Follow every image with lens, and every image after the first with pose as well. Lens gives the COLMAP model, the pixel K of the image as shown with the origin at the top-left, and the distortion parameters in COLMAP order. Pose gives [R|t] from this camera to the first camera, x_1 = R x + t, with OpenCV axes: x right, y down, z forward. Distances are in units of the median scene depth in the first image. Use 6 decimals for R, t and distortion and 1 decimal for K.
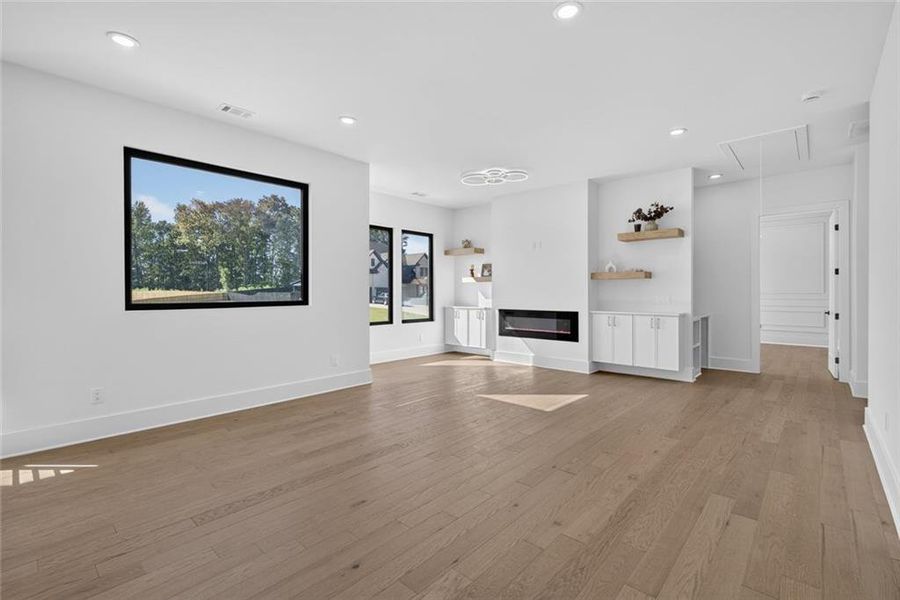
lens RADIAL K [[409.8, 0, 454.3], [0, 409.8, 293.7], [0, 0, 1]] dist [0.000298, 0.000031]
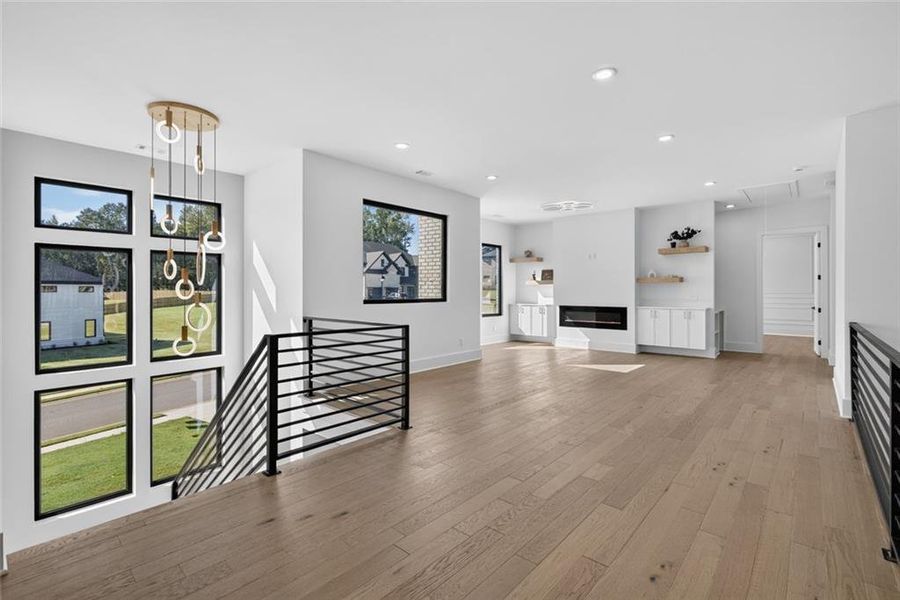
lens RADIAL K [[409.8, 0, 454.3], [0, 409.8, 293.7], [0, 0, 1]] dist [0.000298, 0.000031]
pose [[0.999954, 0.000179, 0.009543, -0.282245], [-0.000183, 1.000000, 0.000397, 0.000036], [-0.009543, -0.000399, 0.999954, -0.337244]]
